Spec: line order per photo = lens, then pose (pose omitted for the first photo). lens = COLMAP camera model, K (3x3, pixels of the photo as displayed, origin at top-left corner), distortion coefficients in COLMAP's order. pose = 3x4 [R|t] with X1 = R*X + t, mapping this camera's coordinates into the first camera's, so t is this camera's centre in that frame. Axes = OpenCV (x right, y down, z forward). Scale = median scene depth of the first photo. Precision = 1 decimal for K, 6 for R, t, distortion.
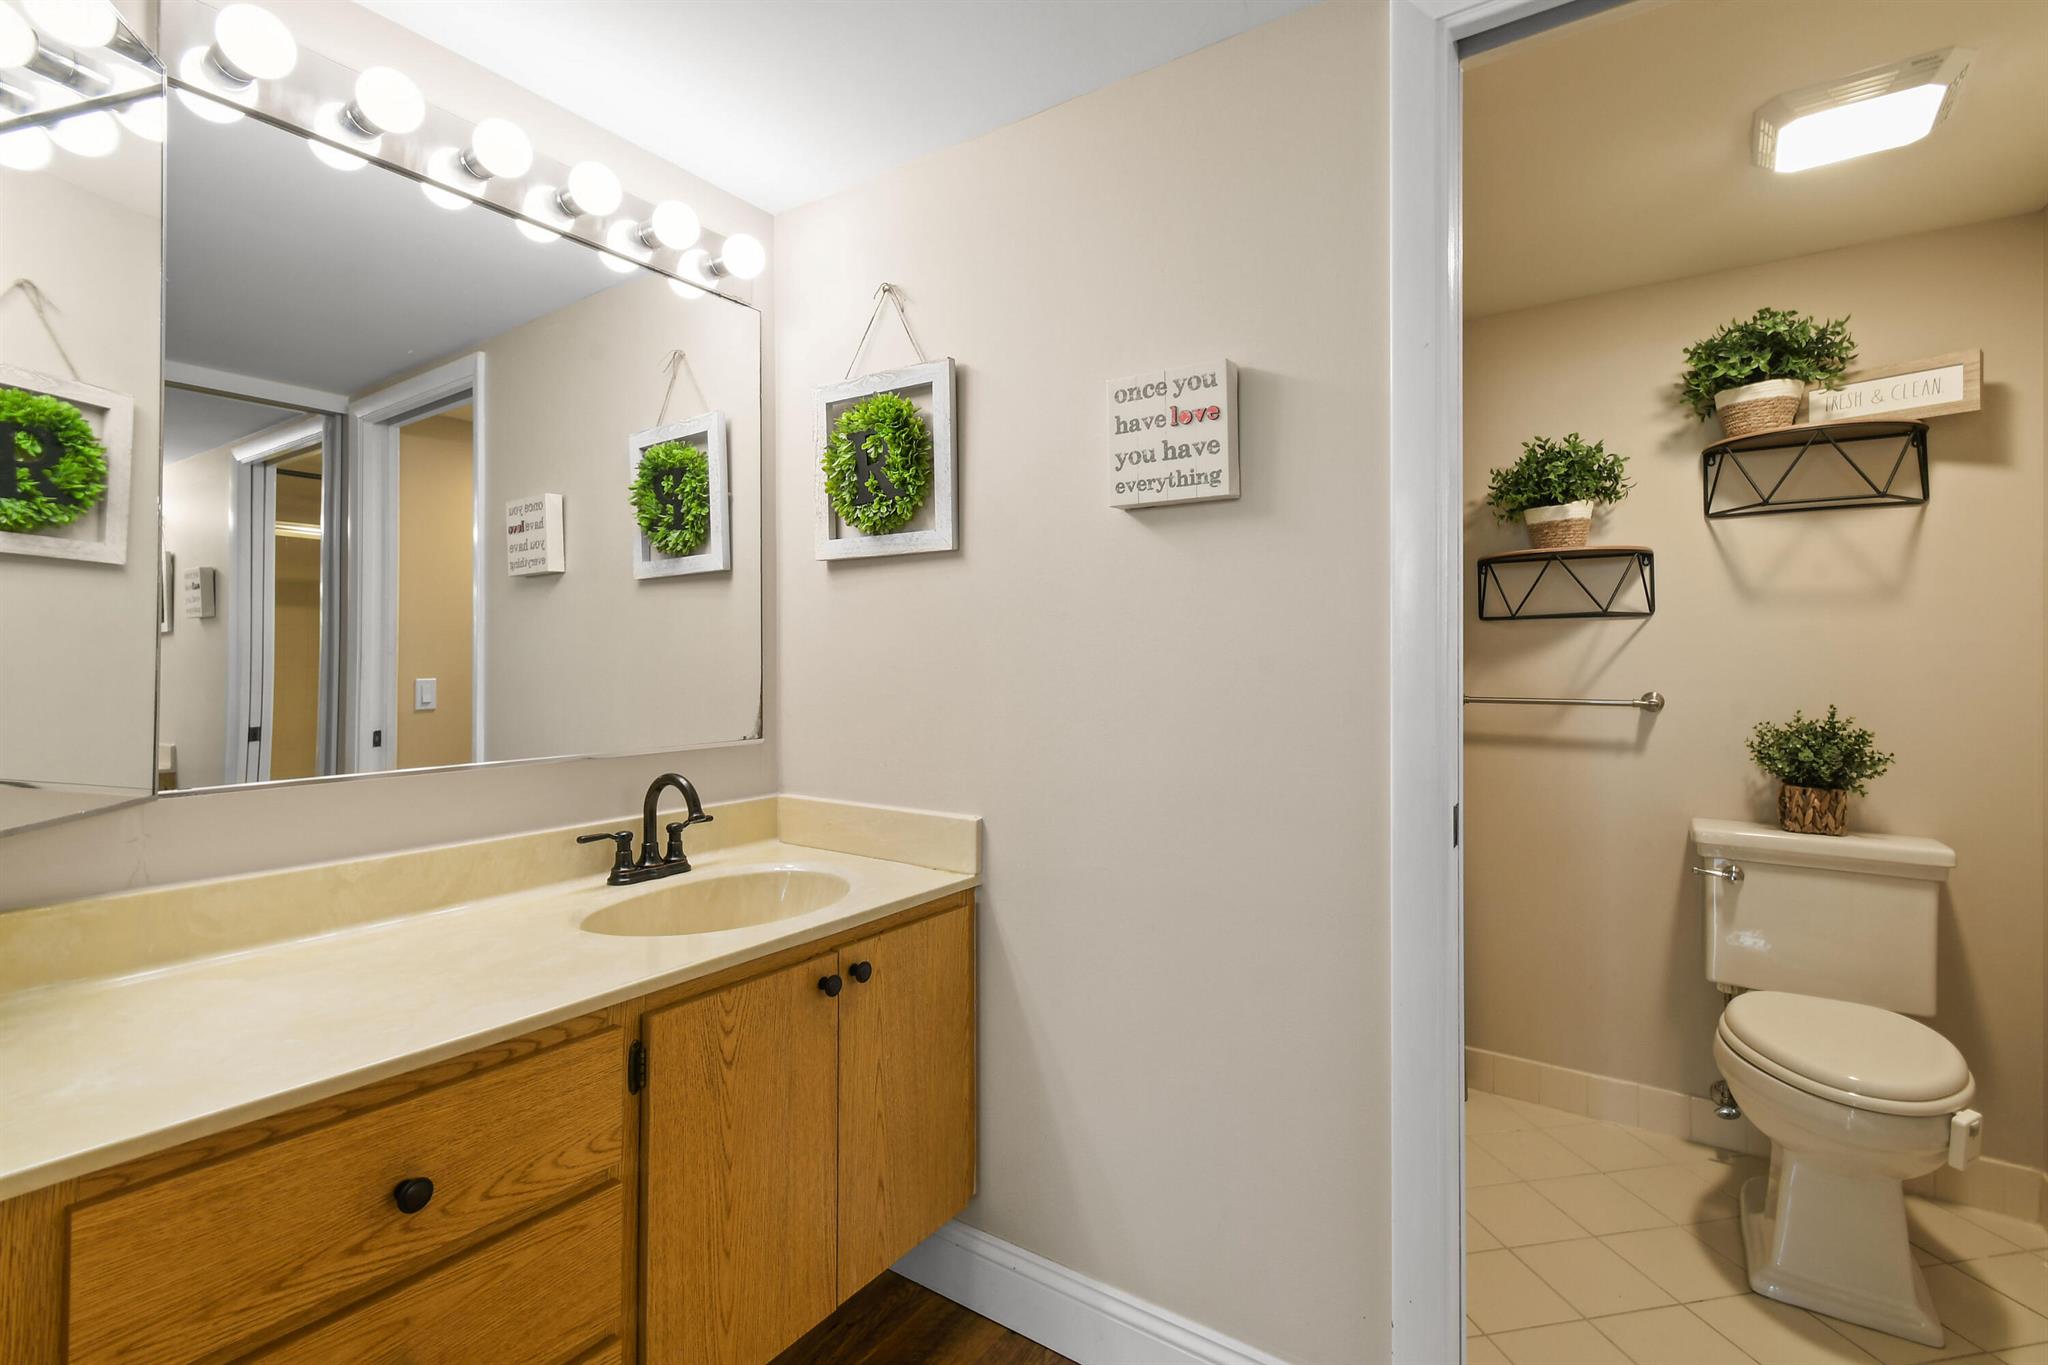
lens RADIAL K [[916.7, 0, 1031.8], [0, 916.7, 658.5], [0, 0, 1]] dist [0.003906, -0.001824]
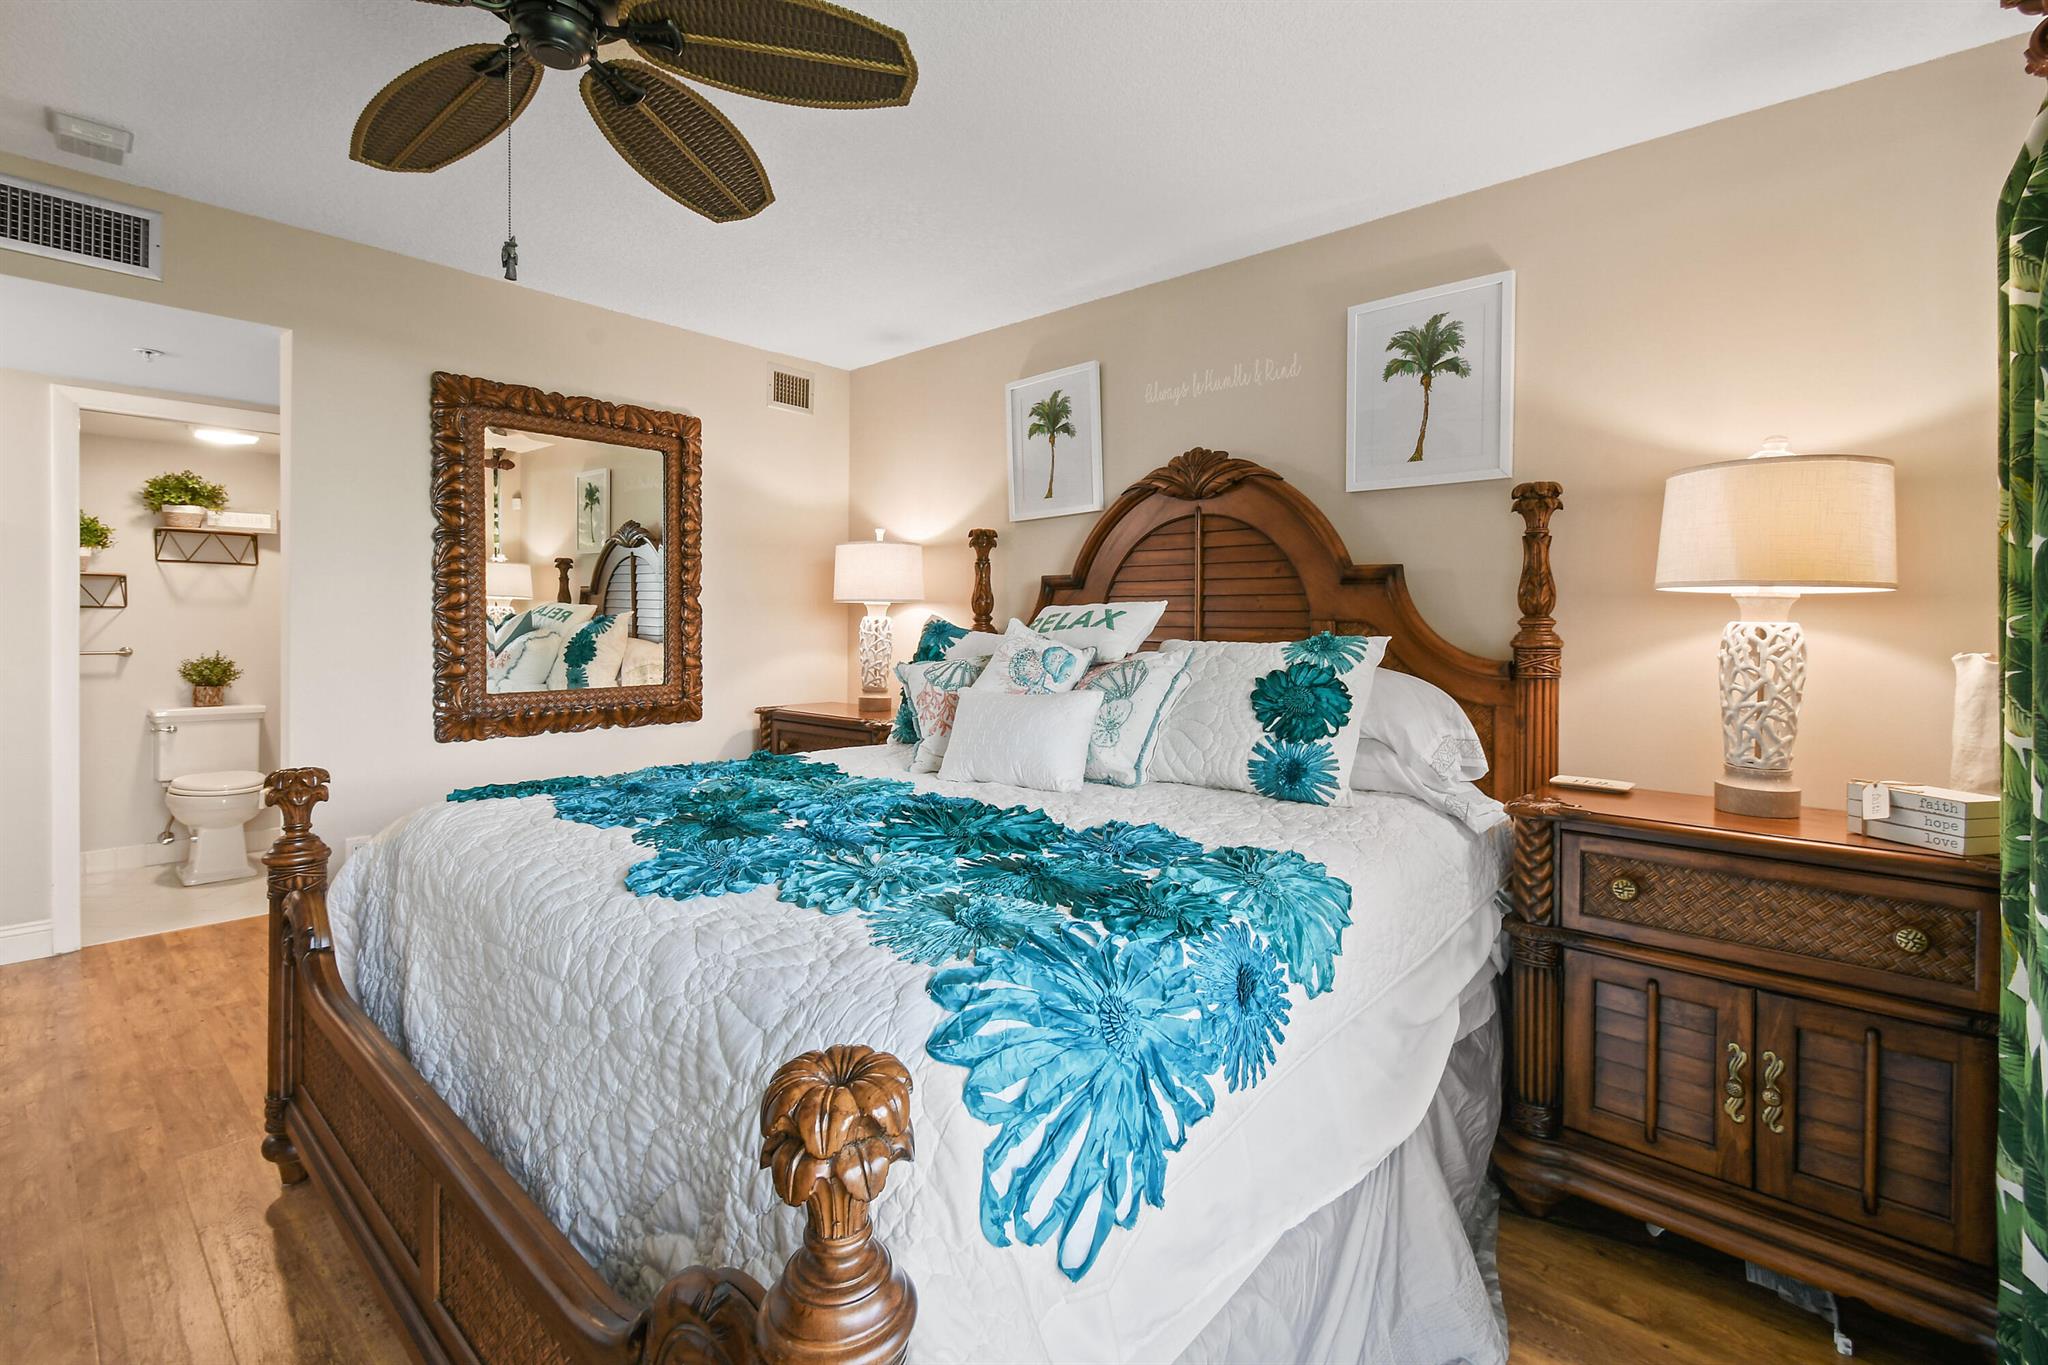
lens RADIAL K [[916.7, 0, 993.9], [0, 916.7, 629.1], [0, 0, 1]] dist [0.003906, -0.001824]
pose [[0.154326, -0.008046, 0.987987, -1.092820], [-0.009248, 0.999911, 0.009588, -0.042343], [-0.987977, -0.010617, 0.154238, -1.267269]]
